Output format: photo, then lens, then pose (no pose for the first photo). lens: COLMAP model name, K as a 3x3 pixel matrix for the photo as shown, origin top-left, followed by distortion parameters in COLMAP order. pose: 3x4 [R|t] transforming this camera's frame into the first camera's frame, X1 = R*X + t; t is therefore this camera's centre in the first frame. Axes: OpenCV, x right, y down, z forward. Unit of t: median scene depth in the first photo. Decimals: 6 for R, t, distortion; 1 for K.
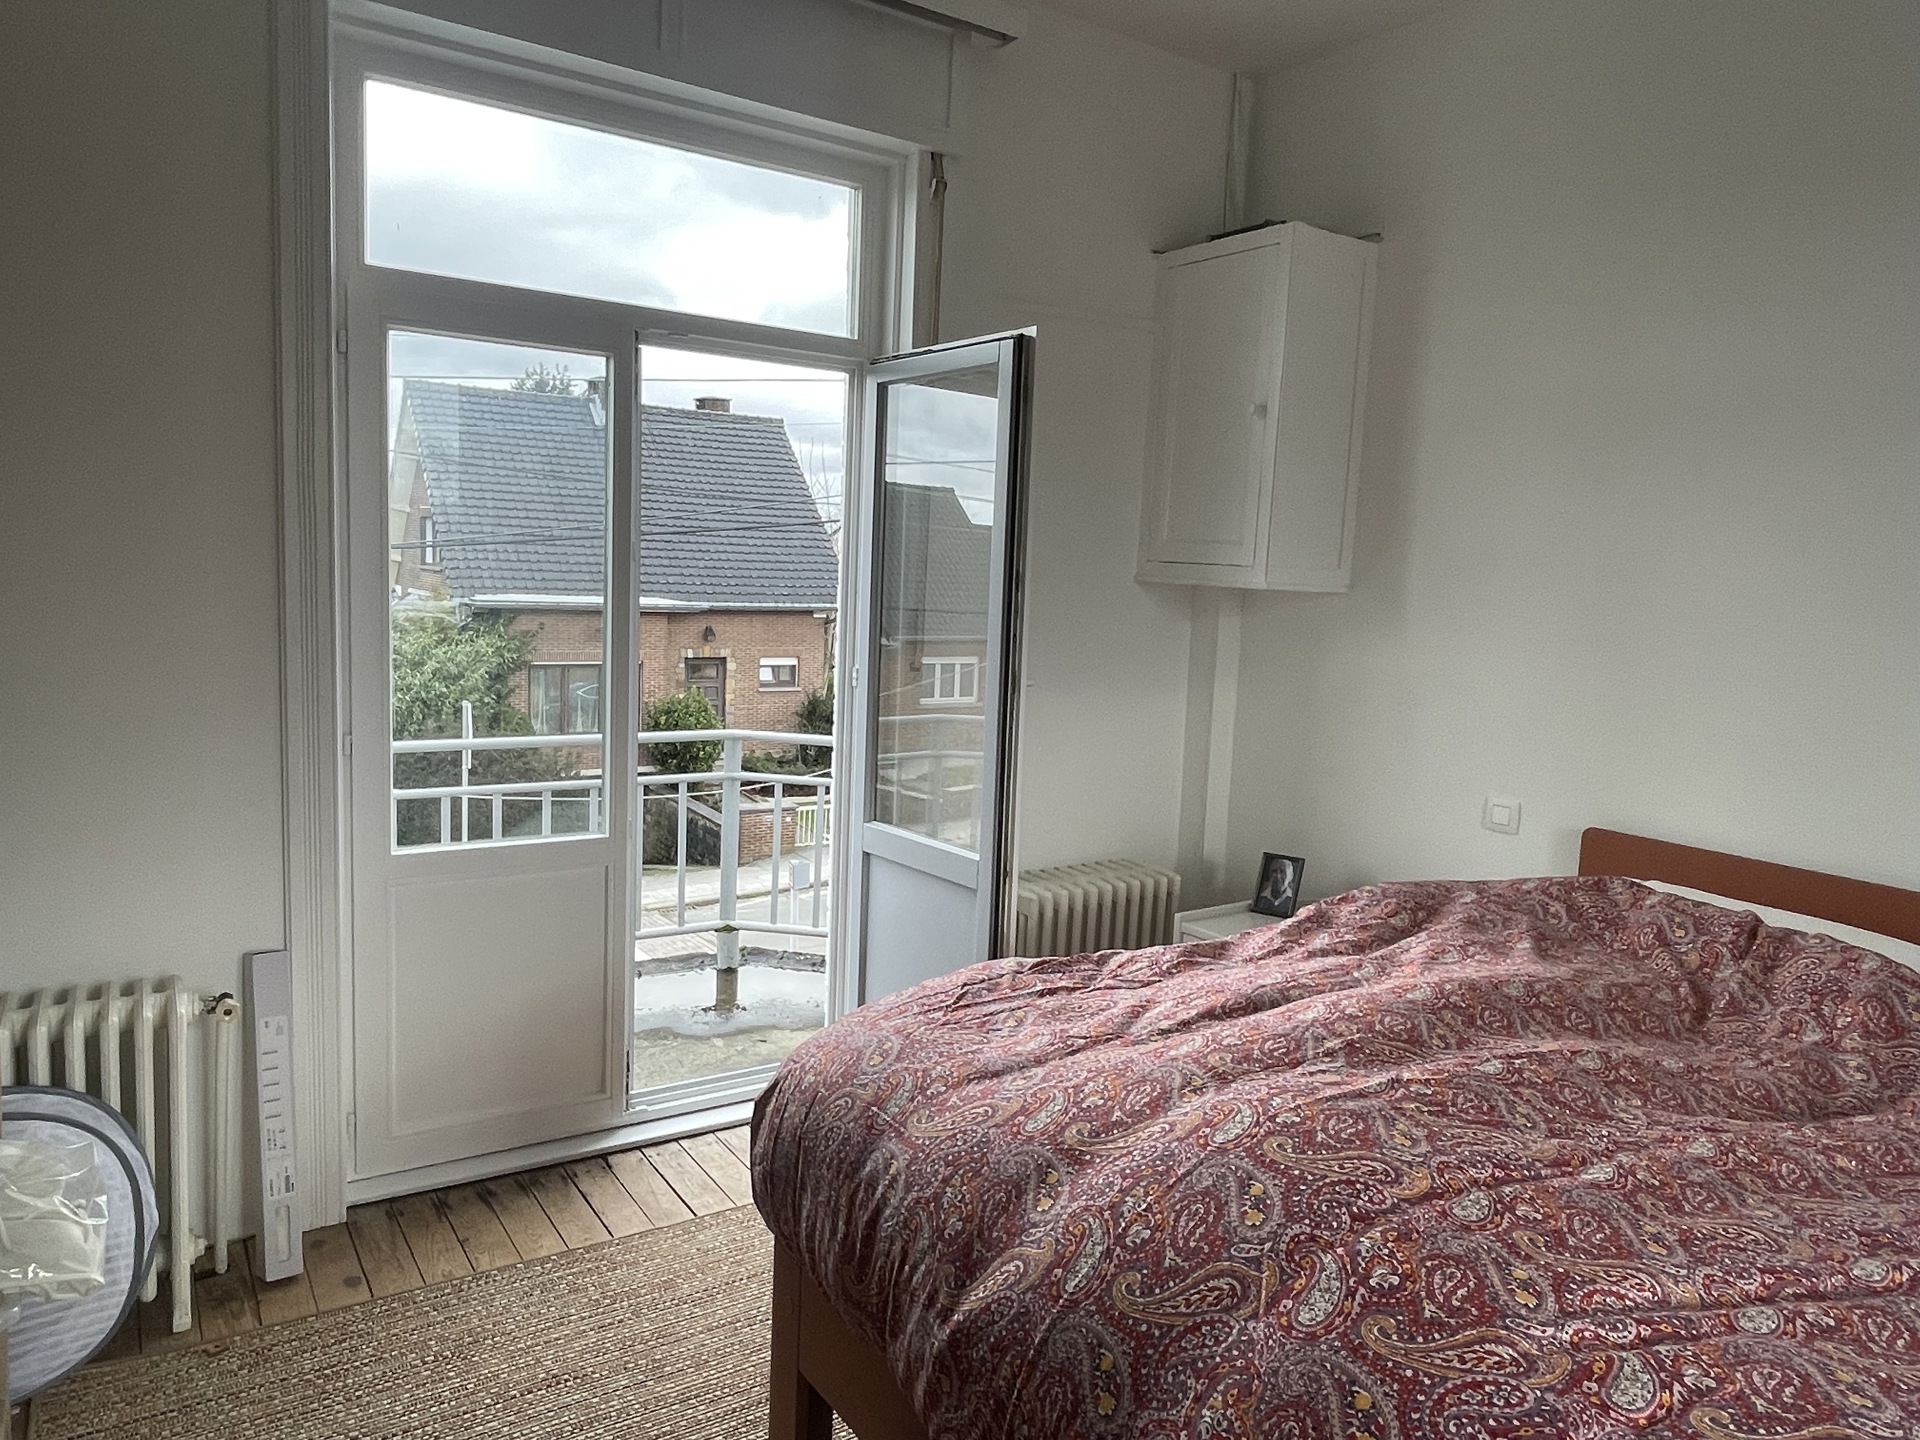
lens RADIAL K [[1278.9, 0, 960.0], [0, 1278.9, 712.4], [0, 0, 1]] dist [0.003443, 0.000124]
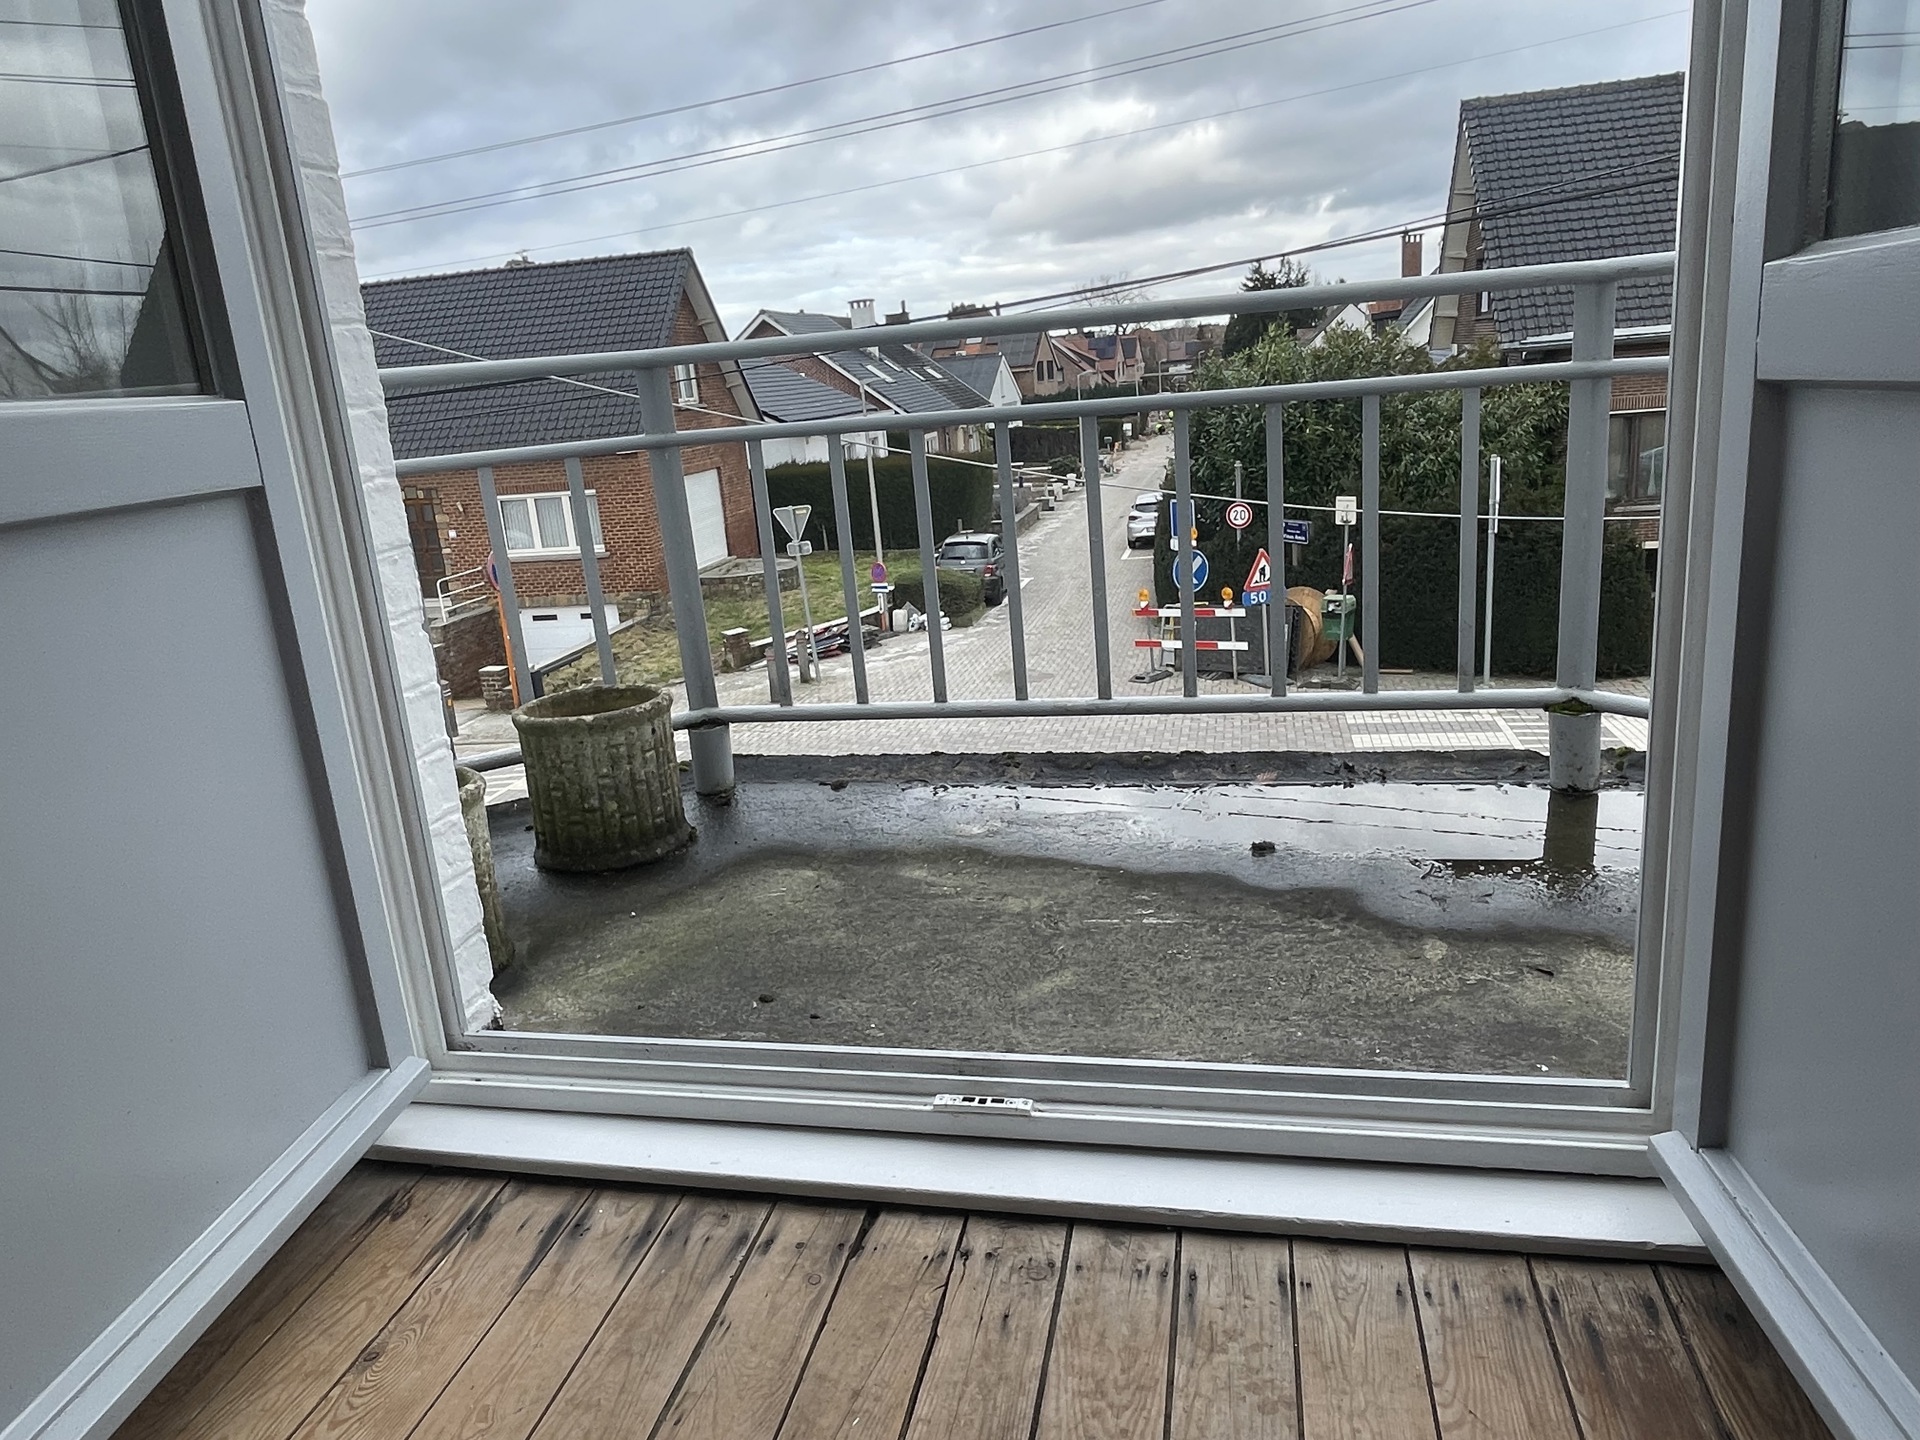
lens RADIAL K [[1278.9, 0, 957.8], [0, 1278.9, 713.9], [0, 0, 1]] dist [0.003443, 0.000124]
pose [[0.691375, 0.087666, -0.717158, 0.000542], [0.031219, 0.988059, 0.150878, 0.108106], [0.721821, -0.126702, 0.680383, 0.593088]]
